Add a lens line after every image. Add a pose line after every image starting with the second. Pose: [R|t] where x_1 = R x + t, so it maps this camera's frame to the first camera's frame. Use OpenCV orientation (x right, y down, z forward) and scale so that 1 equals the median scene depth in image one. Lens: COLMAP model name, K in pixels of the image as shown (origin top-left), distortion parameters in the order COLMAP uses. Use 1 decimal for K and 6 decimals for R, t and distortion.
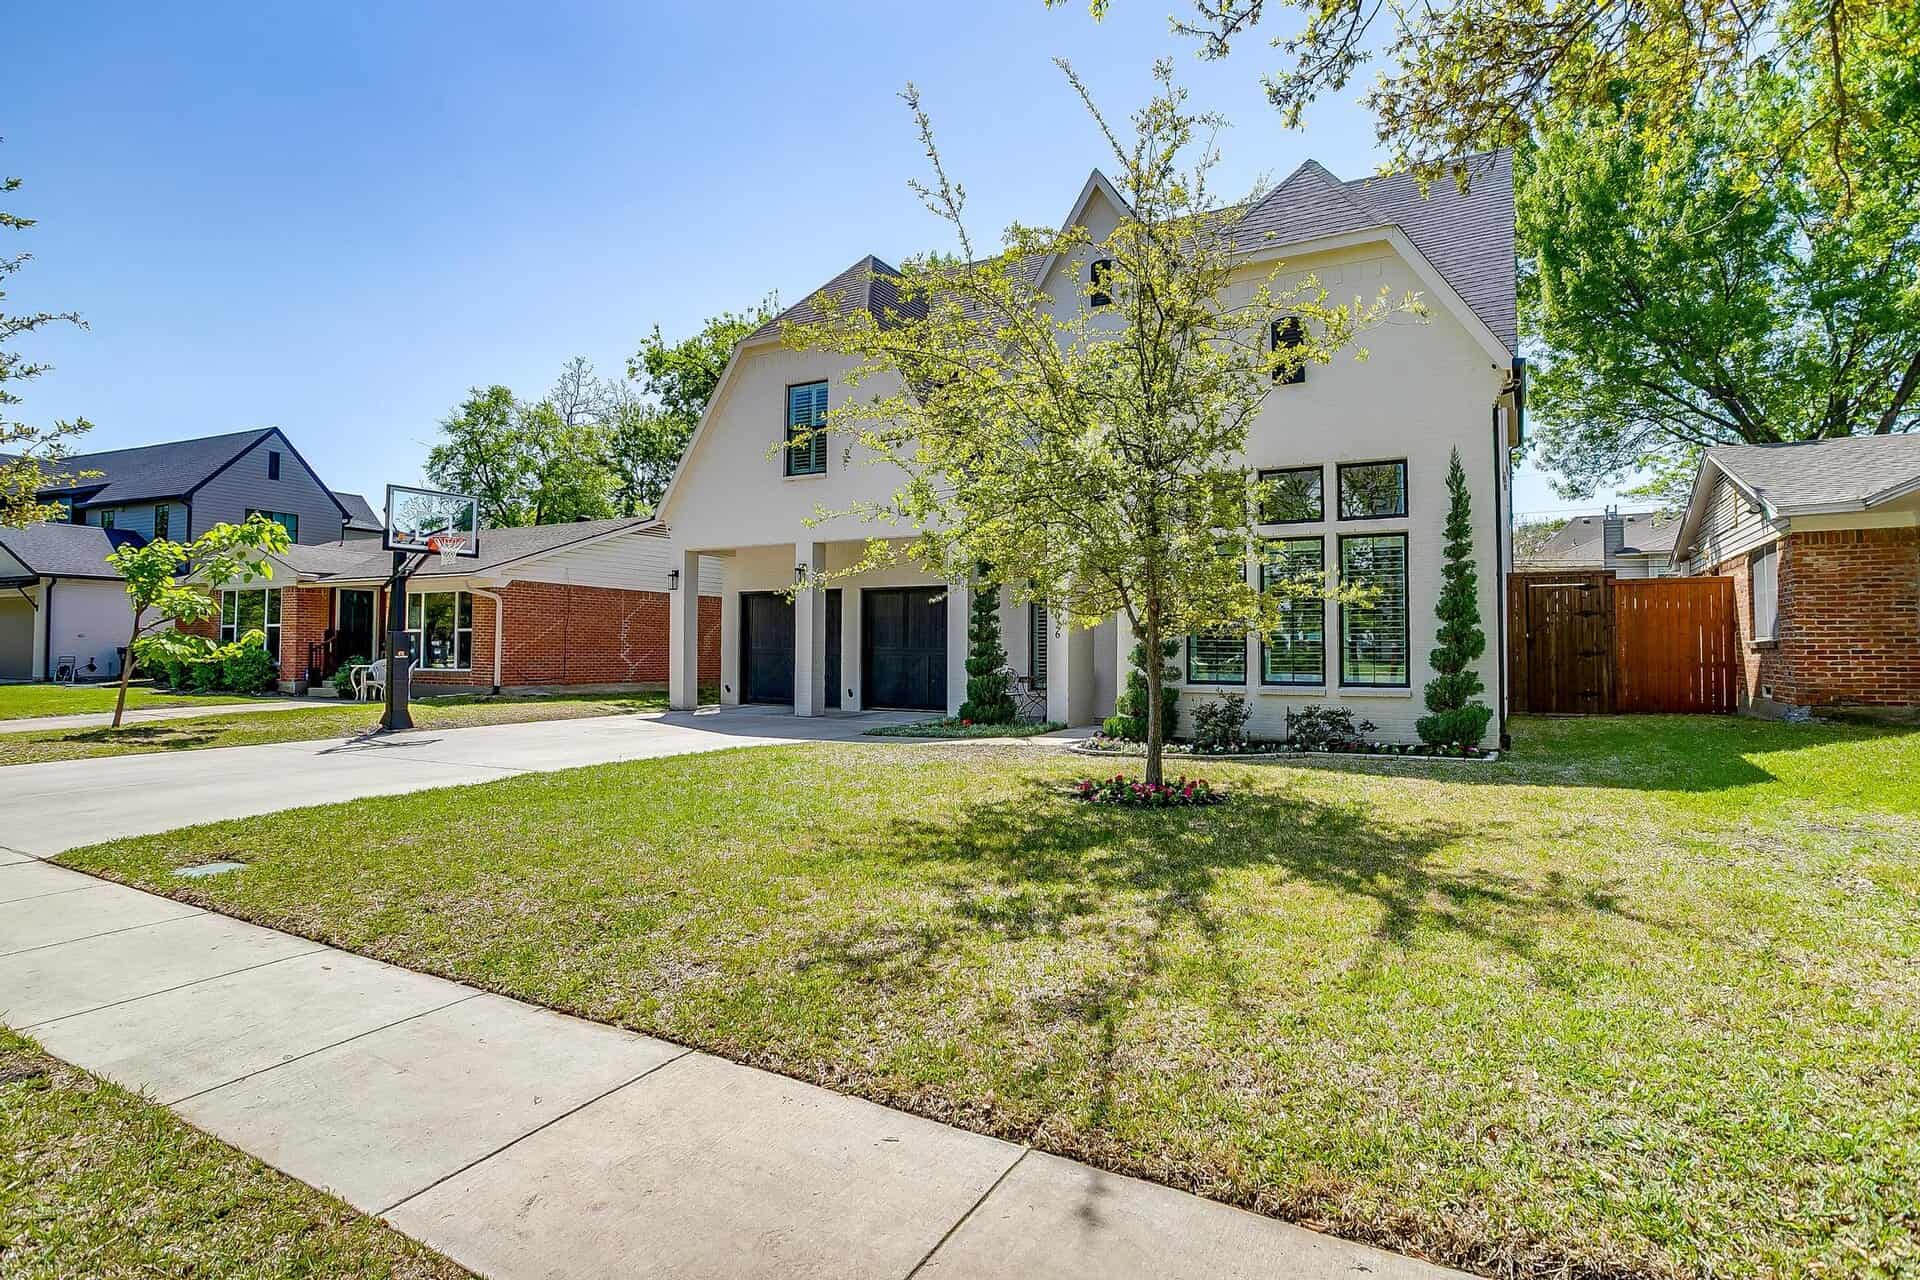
lens RADIAL K [[994.5, 0, 953.1], [0, 994.5, 636.4], [0, 0, 1]] dist [-0.063857, 0.037828]
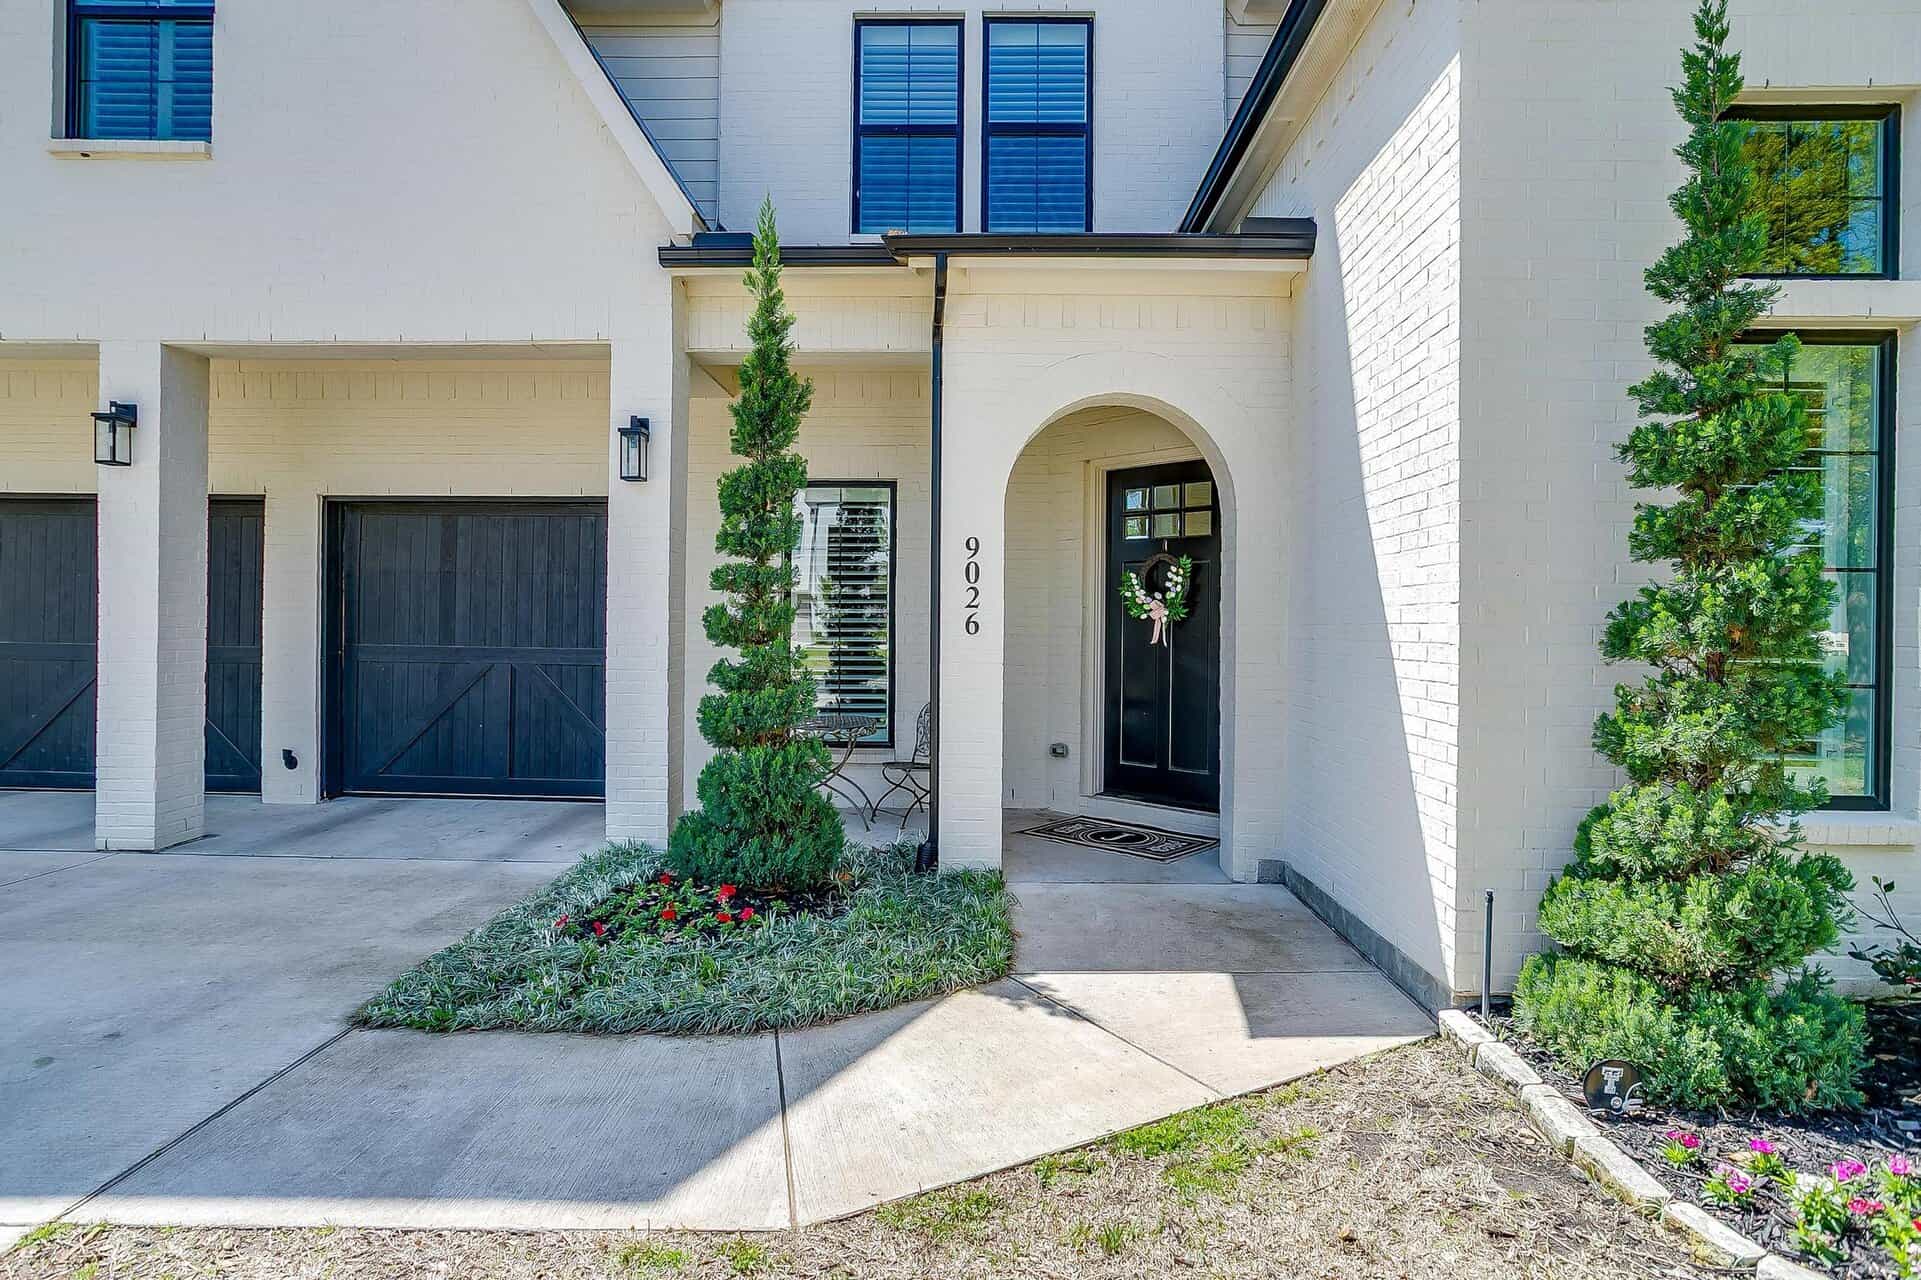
lens RADIAL K [[995.0, 0, 953.6], [0, 995.0, 636.4], [0, 0, 1]] dist [-0.063857, 0.037828]
pose [[0.868681, -0.003074, 0.495362, -0.066624], [-0.012513, 0.999526, 0.028146, -0.006508], [-0.495214, -0.030648, 0.868230, 0.544791]]
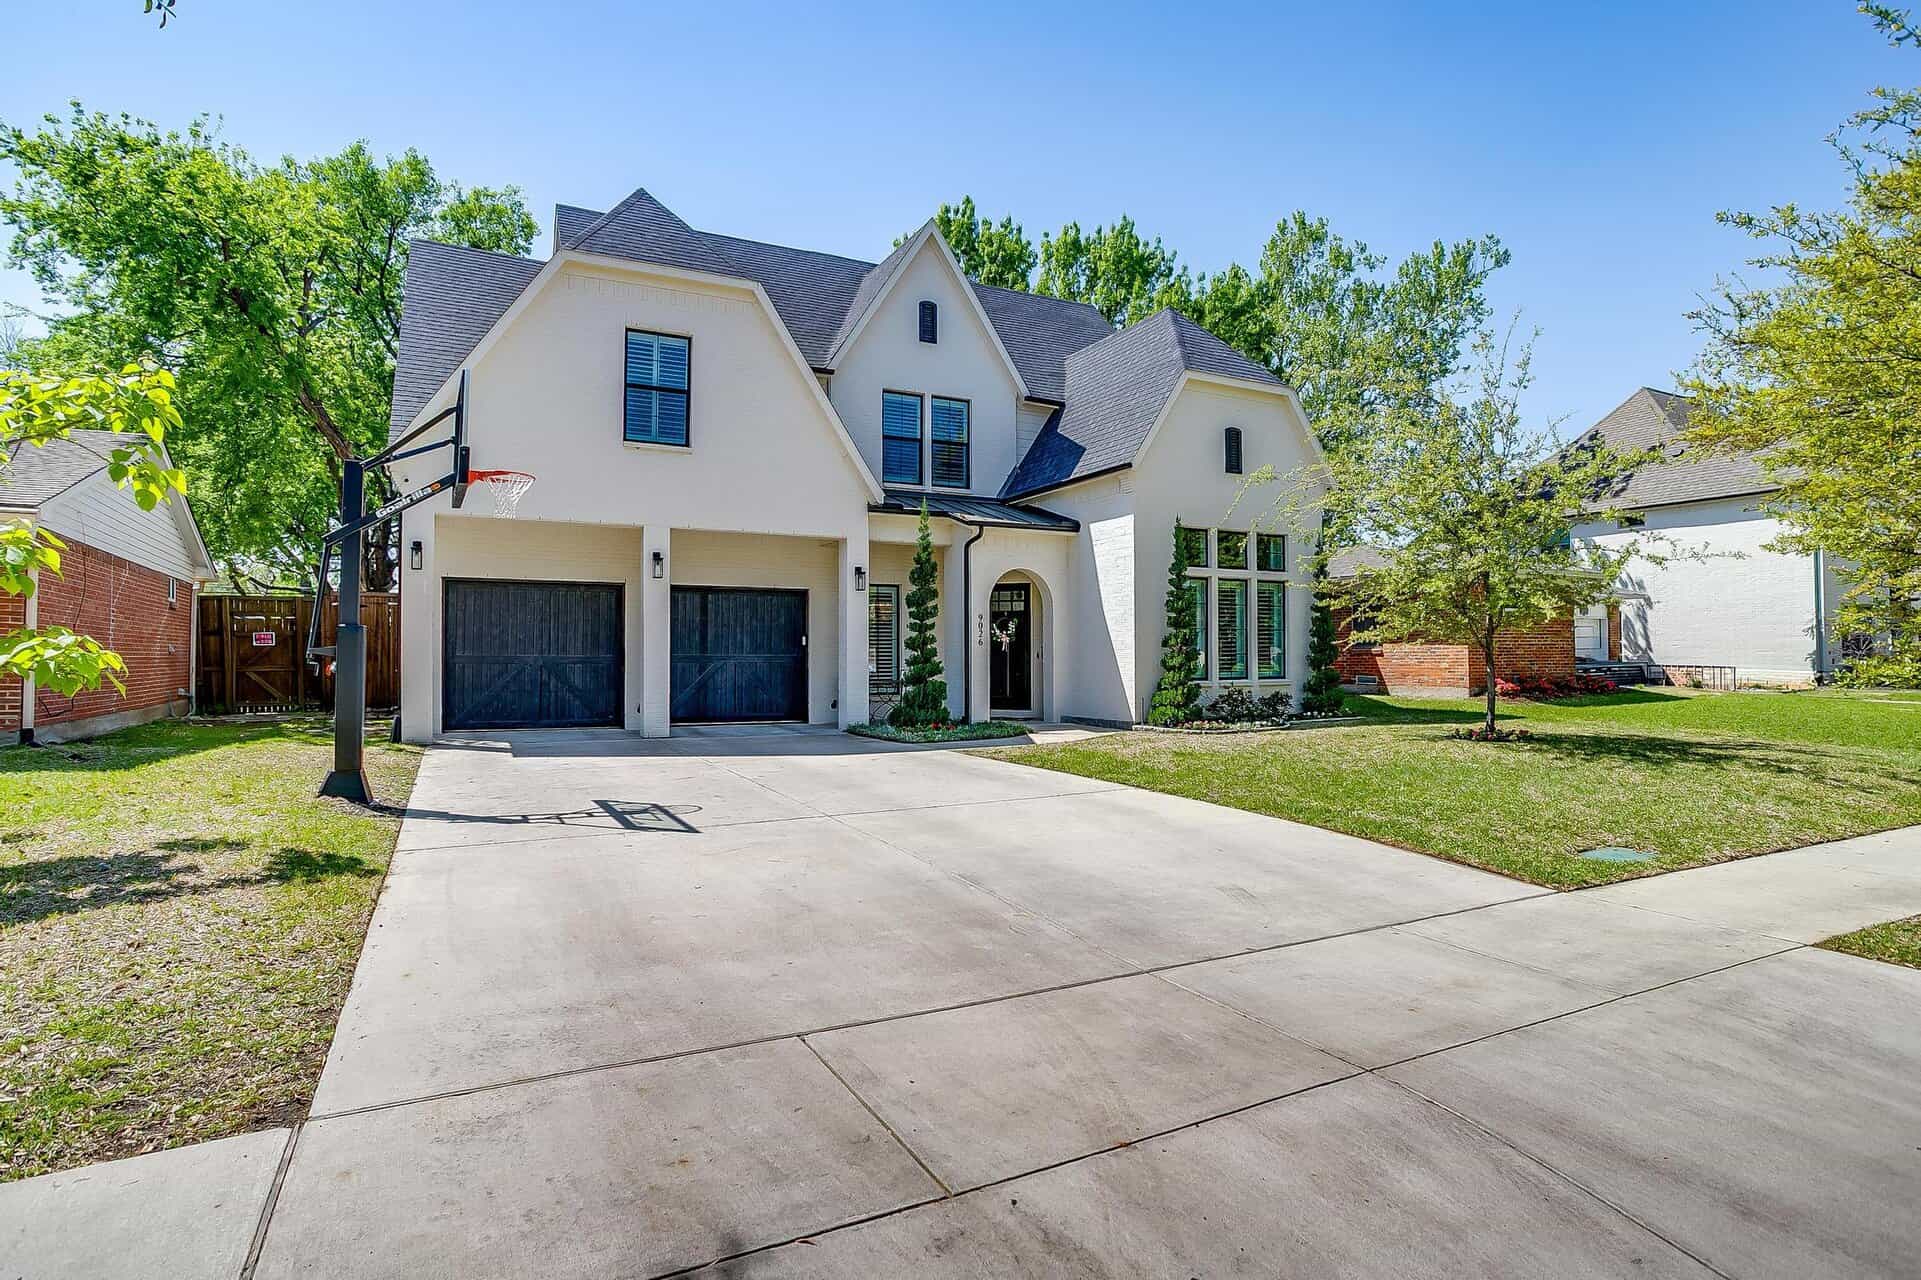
lens RADIAL K [[995.0, 0, 953.6], [0, 995.0, 636.4], [0, 0, 1]] dist [-0.063857, 0.037828]
pose [[0.555644, 0.011723, 0.831338, -0.664283], [-0.011167, 0.999916, -0.006636, -0.001041], [-0.831345, -0.005596, 0.555728, 0.321890]]
